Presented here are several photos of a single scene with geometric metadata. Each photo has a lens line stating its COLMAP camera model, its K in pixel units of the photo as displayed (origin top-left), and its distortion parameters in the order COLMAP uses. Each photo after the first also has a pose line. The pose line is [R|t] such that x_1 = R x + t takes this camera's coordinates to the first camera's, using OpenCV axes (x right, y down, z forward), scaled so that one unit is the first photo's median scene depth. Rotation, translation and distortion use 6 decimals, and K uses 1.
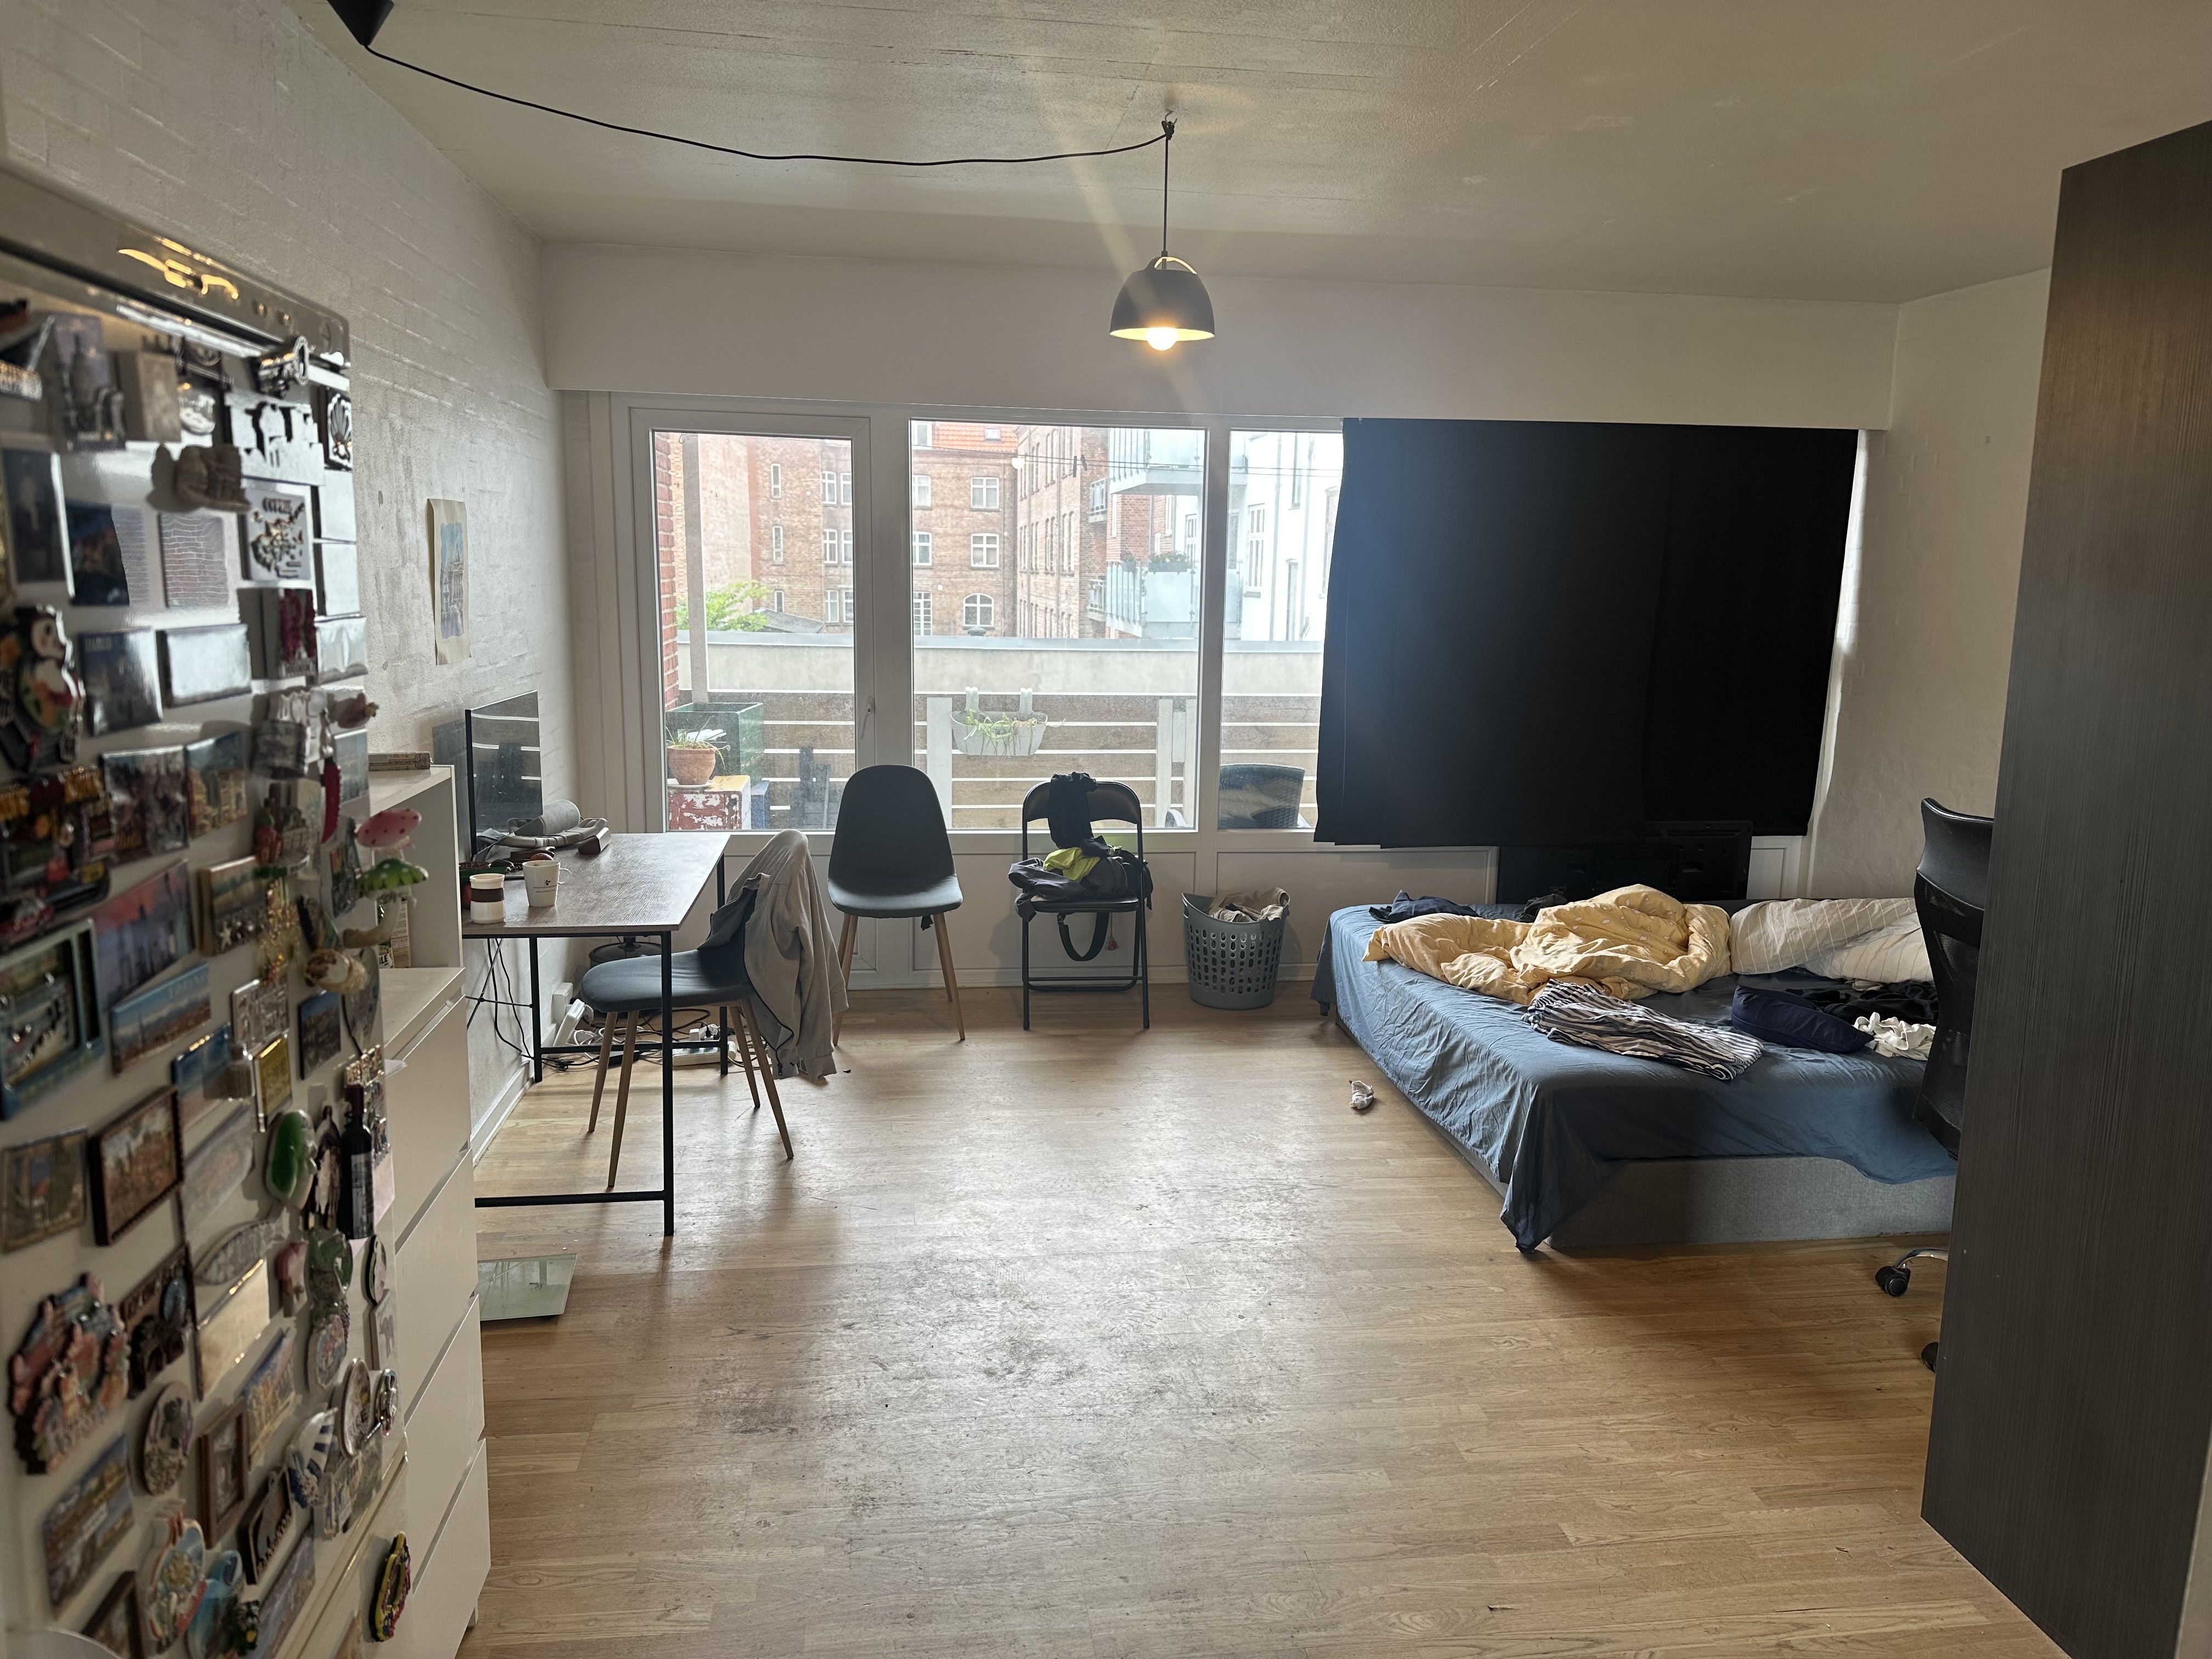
lens RADIAL K [[1537.5, 0, 1101.5], [0, 1537.5, 831.7], [0, 0, 1]] dist [0.063311, -0.002295]
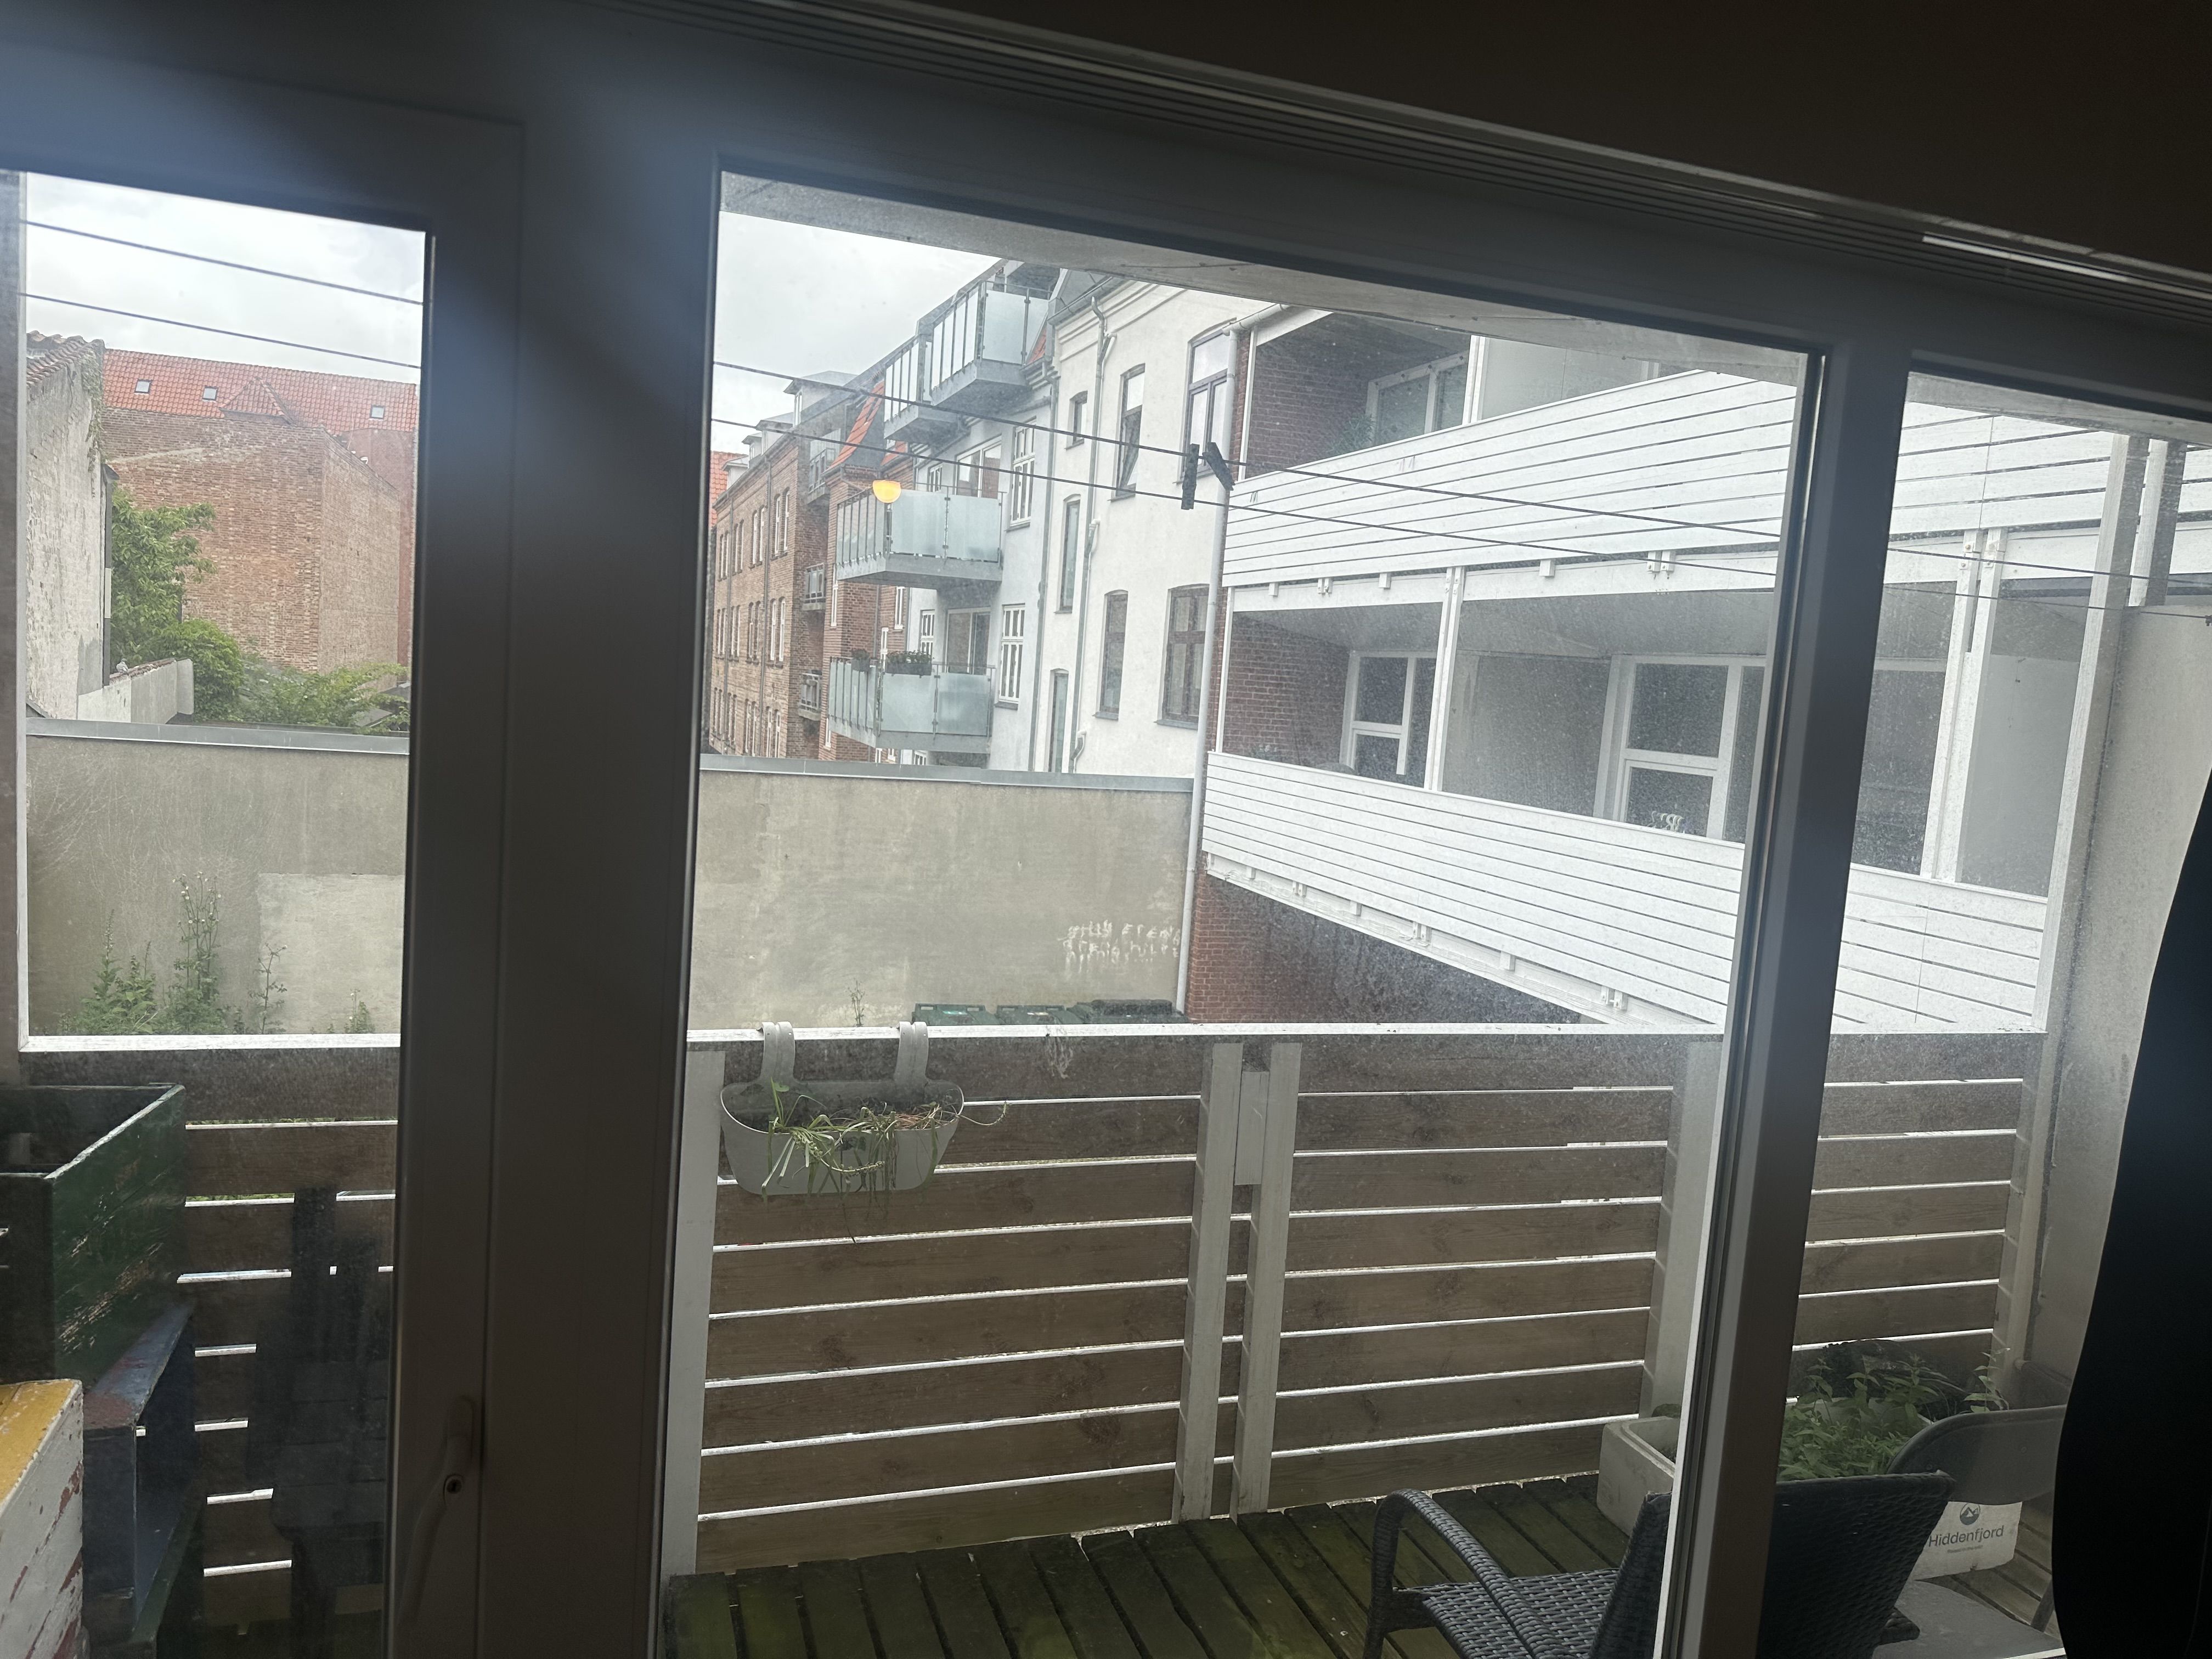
lens RADIAL K [[1537.5, 0, 1111.3], [0, 1537.5, 832.0], [0, 0, 1]] dist [0.063311, -0.002295]
pose [[0.978297, 0.029529, 0.205090, -0.014108], [-0.017065, 0.997913, -0.062275, -0.020375], [-0.206501, 0.057423, 0.976760, 0.099217]]
